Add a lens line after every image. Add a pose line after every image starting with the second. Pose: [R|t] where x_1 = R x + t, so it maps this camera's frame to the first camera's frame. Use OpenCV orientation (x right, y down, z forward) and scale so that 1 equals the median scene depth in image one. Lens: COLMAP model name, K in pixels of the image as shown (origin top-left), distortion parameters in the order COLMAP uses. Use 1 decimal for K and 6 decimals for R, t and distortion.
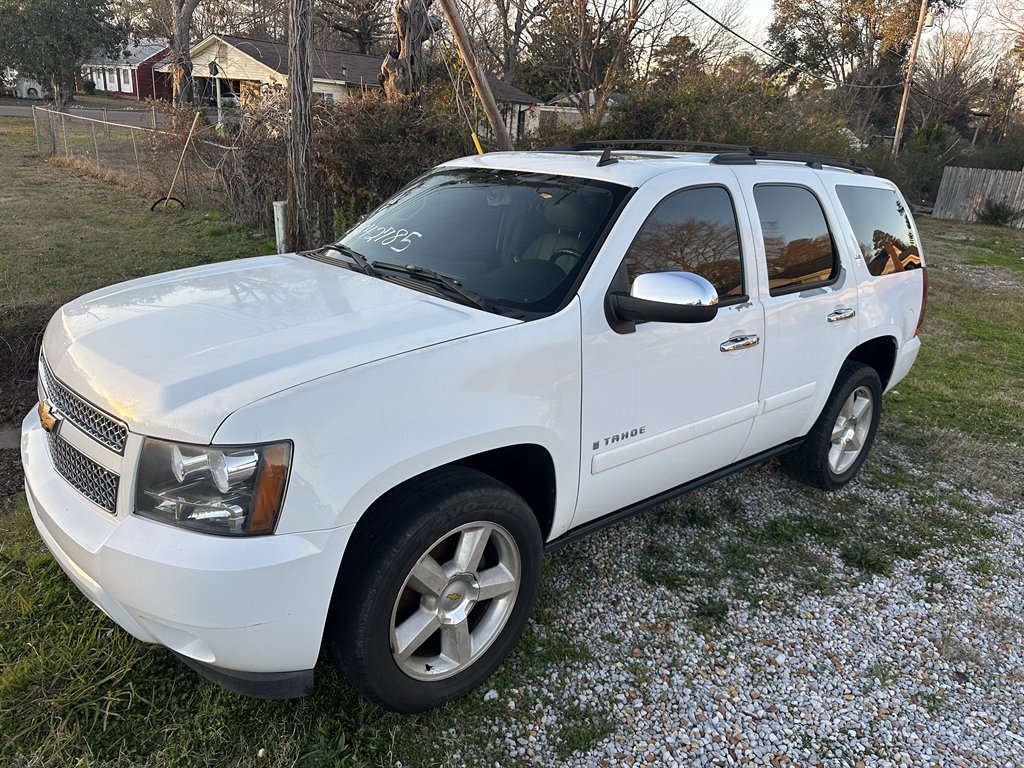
lens RADIAL K [[721.9, 0, 501.3], [0, 721.9, 385.0], [0, 0, 1]] dist [0.003999, -0.006484]
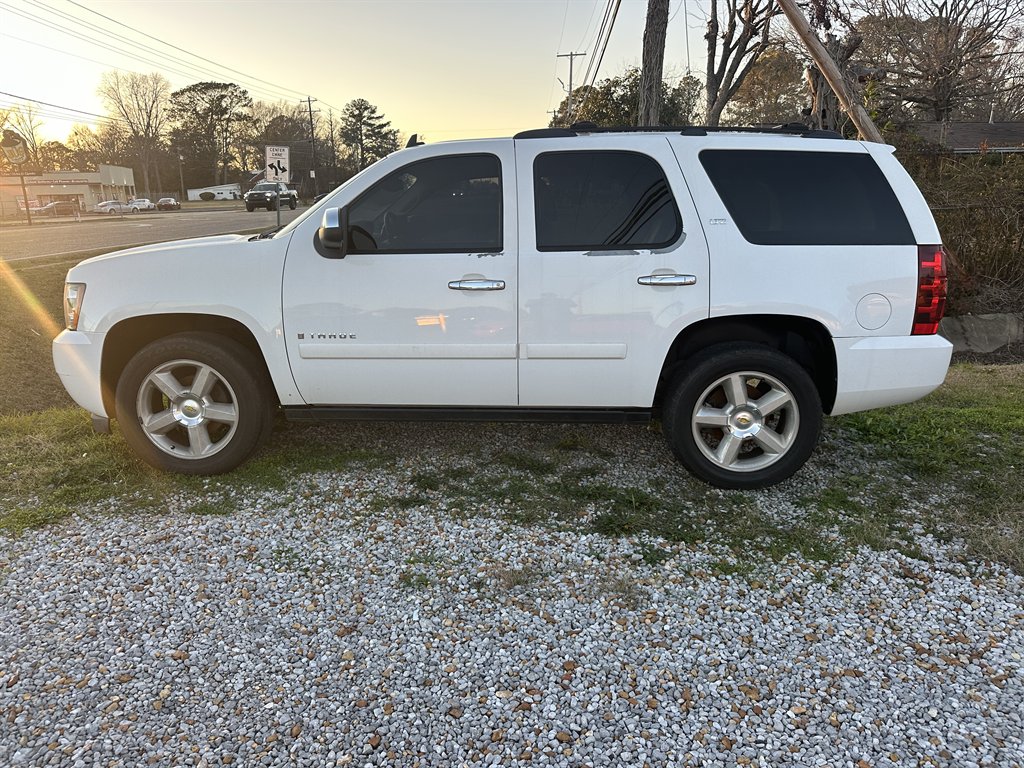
lens RADIAL K [[712.6, 0, 510.9], [0, 712.6, 393.1], [0, 0, 1]] dist [0.002805, -0.001652]
pose [[0.727140, 0.103148, -0.678695, 1.253212], [-0.170586, 0.984787, -0.033094, 0.152183], [0.664957, 0.139840, 0.733674, 0.234947]]
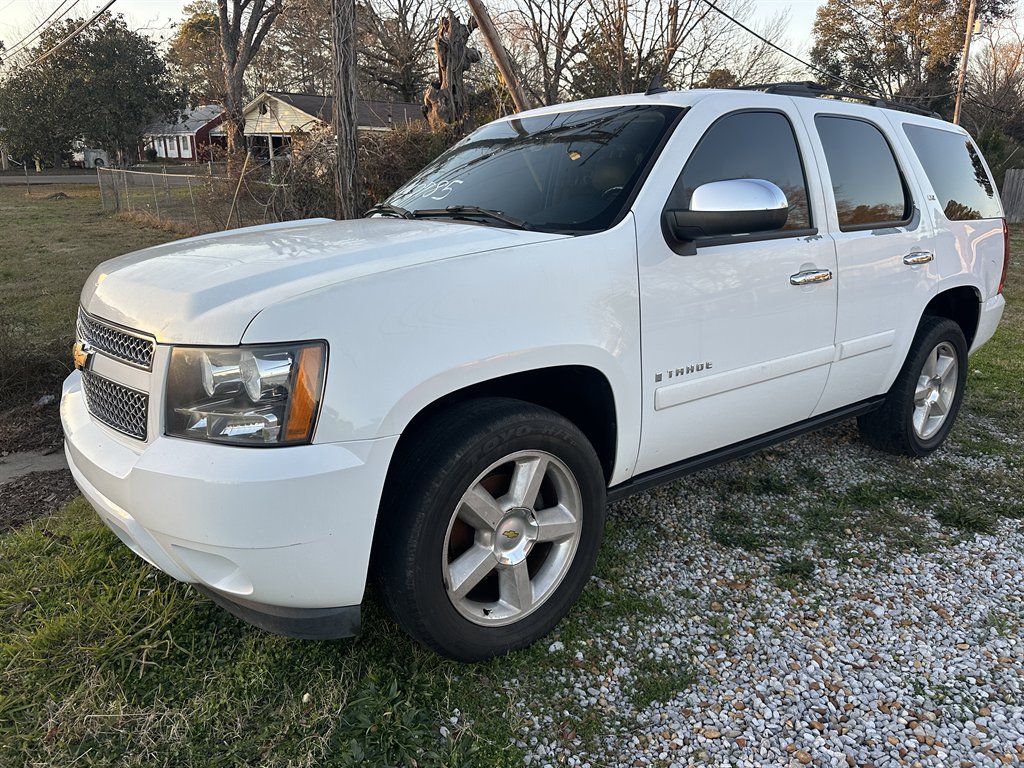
lens RADIAL K [[722.0, 0, 510.8], [0, 722.0, 394.1], [0, 0, 1]] dist [0.004490, -0.006881]
pose [[0.997106, -0.044002, -0.062000, -0.000737], [0.041144, 0.998064, -0.046646, 0.127057], [0.063932, 0.043960, 0.996986, 0.063370]]
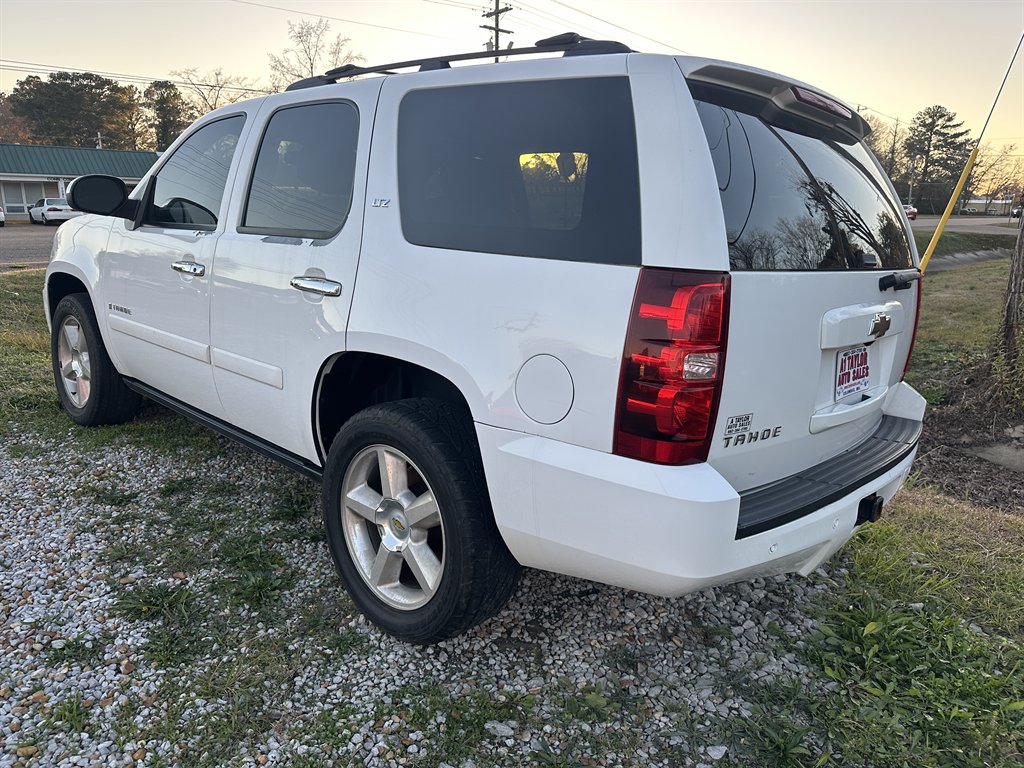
lens RADIAL K [[712.6, 0, 510.9], [0, 712.6, 393.1], [0, 0, 1]] dist [0.002805, -0.001652]
pose [[0.117219, 0.184137, -0.975886, 1.453611], [-0.351336, 0.926801, 0.132674, -0.196525], [0.928883, 0.327312, 0.173332, 1.387111]]
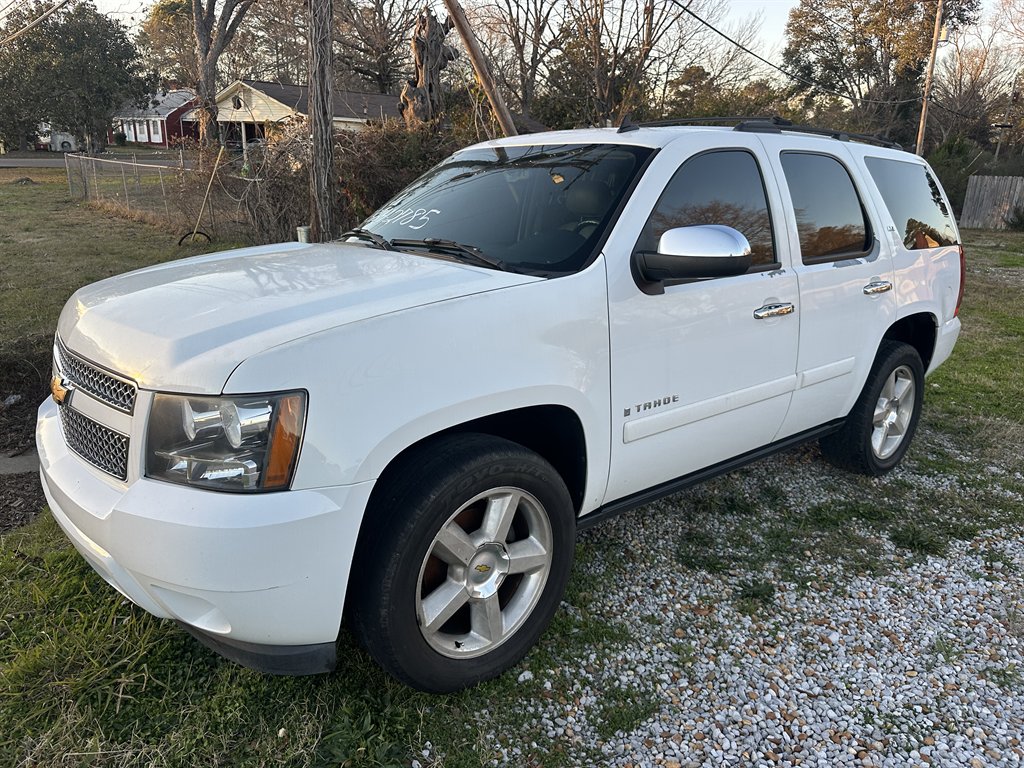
lens RADIAL K [[723.1, 0, 508.5], [0, 723.1, 384.2], [0, 0, 1]] dist [0.001863, -0.004773]
pose [[0.999084, -0.032761, -0.027526, 0.001781], [0.031457, 0.998420, -0.046552, 0.078210], [0.029008, 0.045644, 0.998537, 0.035757]]
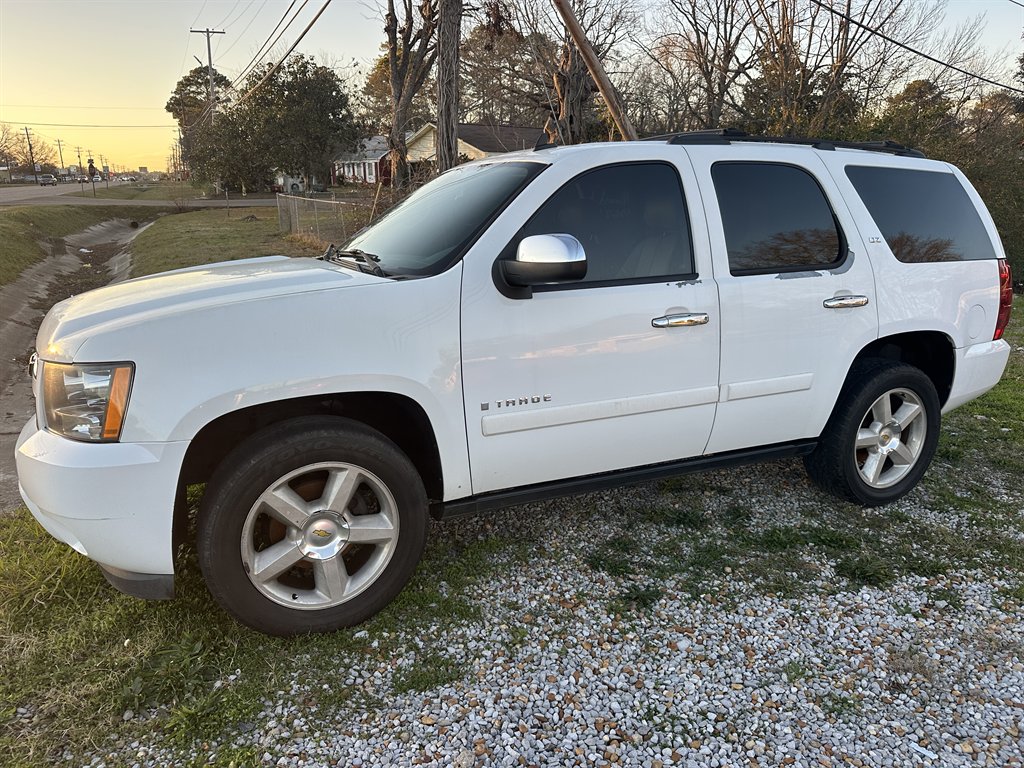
lens RADIAL K [[713.2, 0, 510.1], [0, 713.2, 397.1], [0, 0, 1]] dist [0.032344, -0.036523]
pose [[0.960113, 0.009567, -0.279449, 0.405937], [-0.029687, 0.997253, -0.067855, 0.124412], [0.278033, 0.073444, 0.957760, 0.028523]]
